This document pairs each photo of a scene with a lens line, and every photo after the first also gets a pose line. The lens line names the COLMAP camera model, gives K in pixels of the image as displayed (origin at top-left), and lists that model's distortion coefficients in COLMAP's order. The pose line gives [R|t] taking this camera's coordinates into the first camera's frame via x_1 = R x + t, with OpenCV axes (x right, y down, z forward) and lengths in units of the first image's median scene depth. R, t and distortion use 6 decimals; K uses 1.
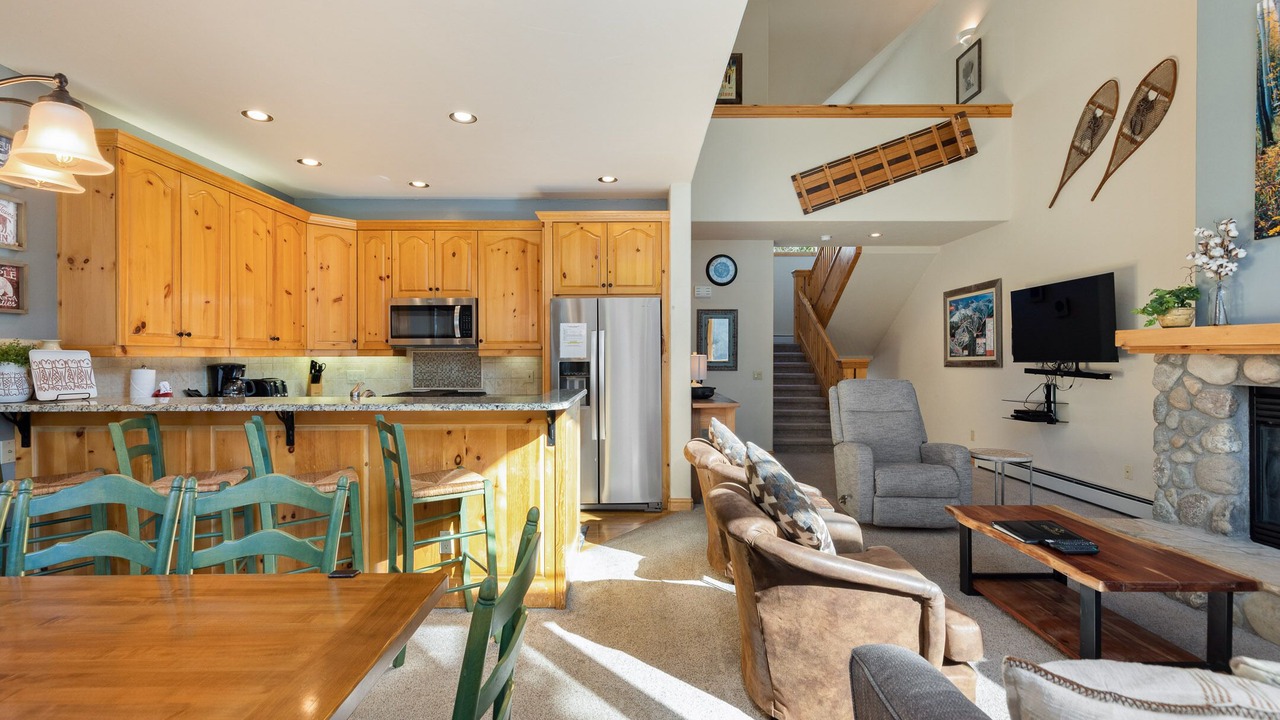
lens RADIAL K [[575.2, 0, 636.6], [0, 575.2, 355.5], [0, 0, 1]] dist [0.012814, -0.000567]
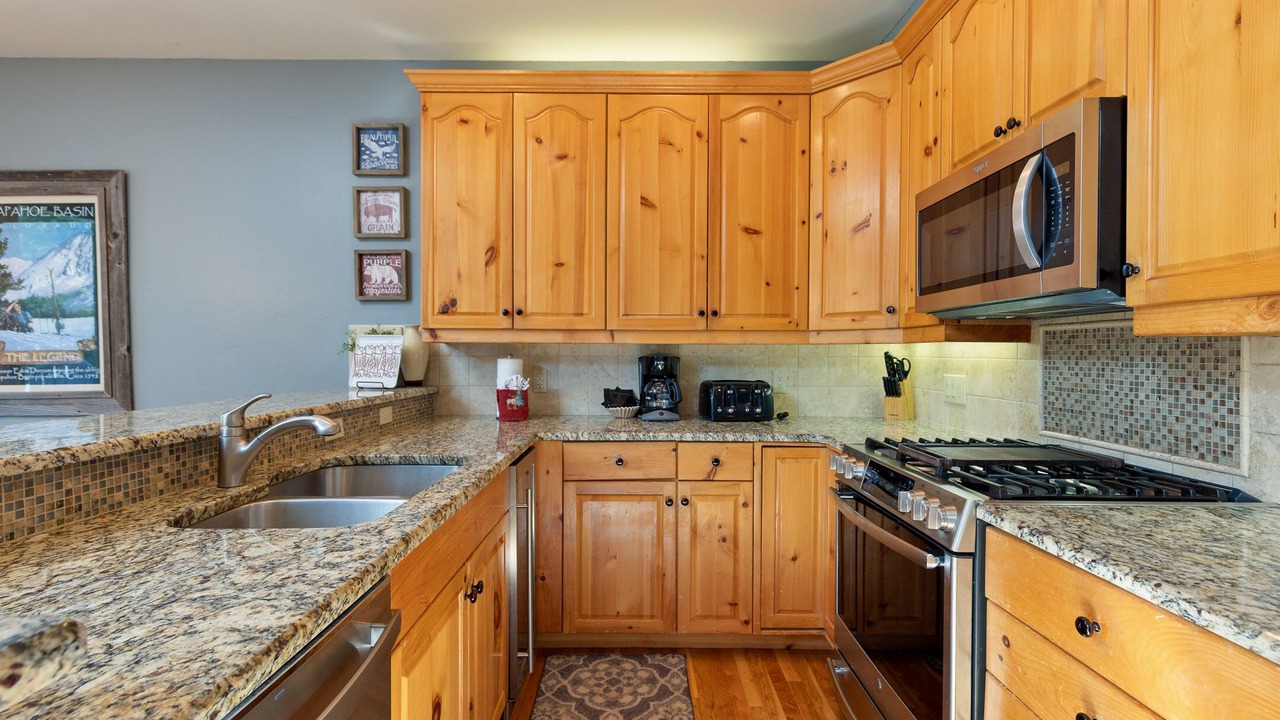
lens RADIAL K [[575.2, 0, 641.4], [0, 575.2, 358.7], [0, 0, 1]] dist [0.012814, -0.000567]
pose [[0.004419, 0.012888, -0.999907, -0.032286], [-0.003479, 0.999911, 0.012873, 0.009132], [0.999984, 0.003421, 0.004464, 0.818768]]
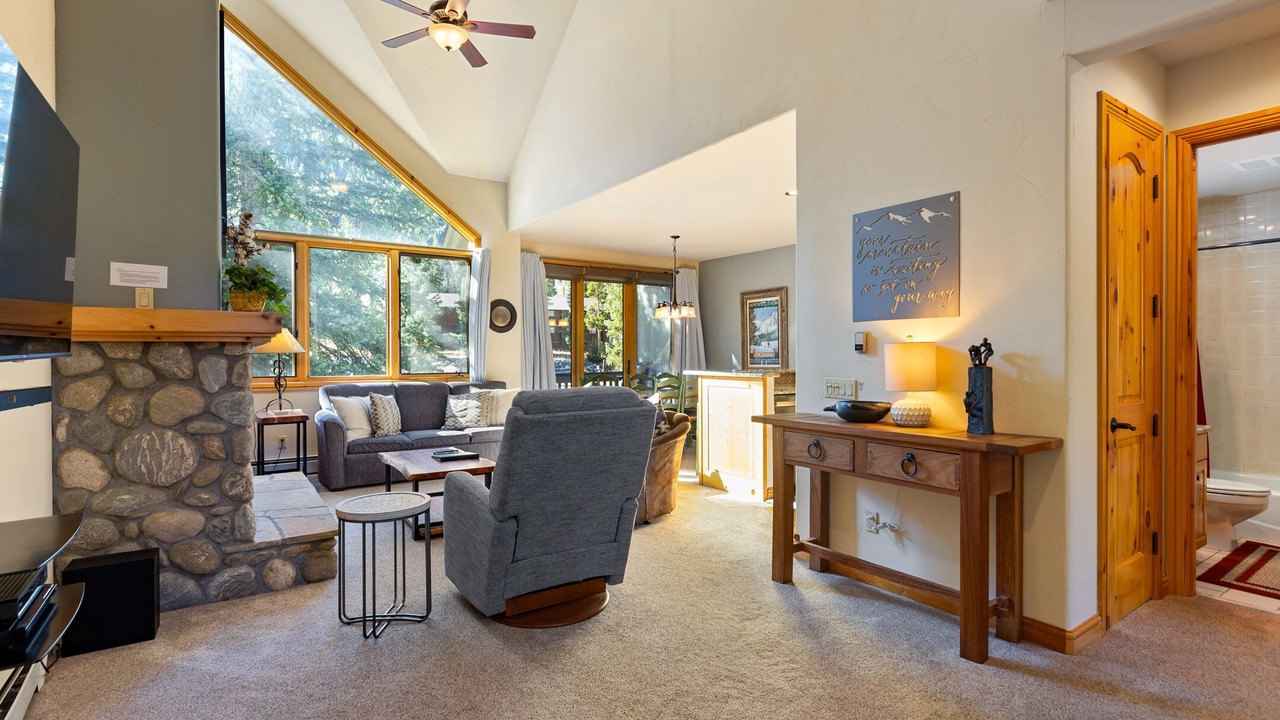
lens RADIAL K [[575.2, 0, 644.6], [0, 575.2, 356.0], [0, 0, 1]] dist [0.012814, -0.000567]
pose [[-0.825331, 0.007293, -0.564602, 0.688229], [0.003328, 0.999962, 0.008051, 0.005377], [0.564639, 0.004765, -0.825324, 1.471176]]
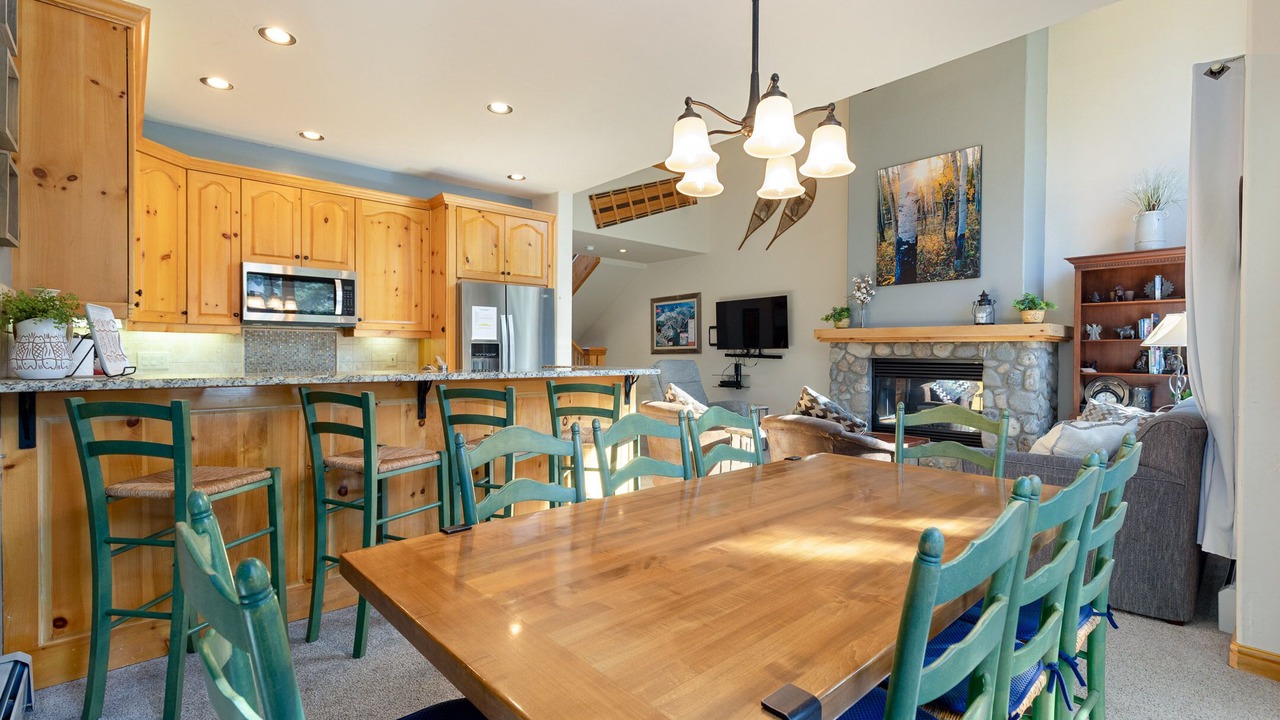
lens RADIAL K [[575.2, 0, 630.8], [0, 575.2, 357.7], [0, 0, 1]] dist [0.012814, -0.000567]
pose [[0.754500, 0.000182, 0.656300, -0.560986], [-0.007577, 0.999936, 0.008433, 0.024850], [-0.656256, -0.011336, 0.754453, 0.025746]]
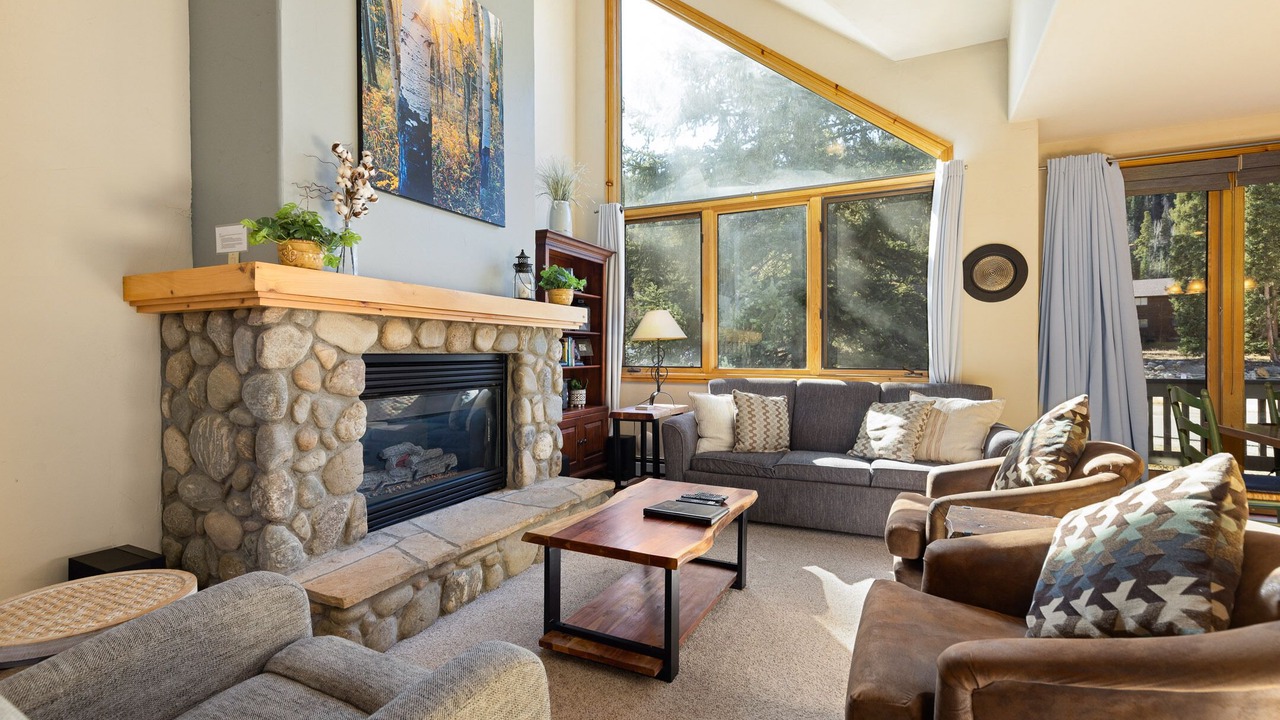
lens RADIAL K [[575.2, 0, 641.2], [0, 575.2, 354.1], [0, 0, 1]] dist [0.012814, -0.000567]
pose [[-0.902681, 0.002693, 0.430302, 0.198780], [0.004047, 0.999989, 0.002232, 0.032481], [-0.430291, 0.003756, -0.902682, 0.984089]]
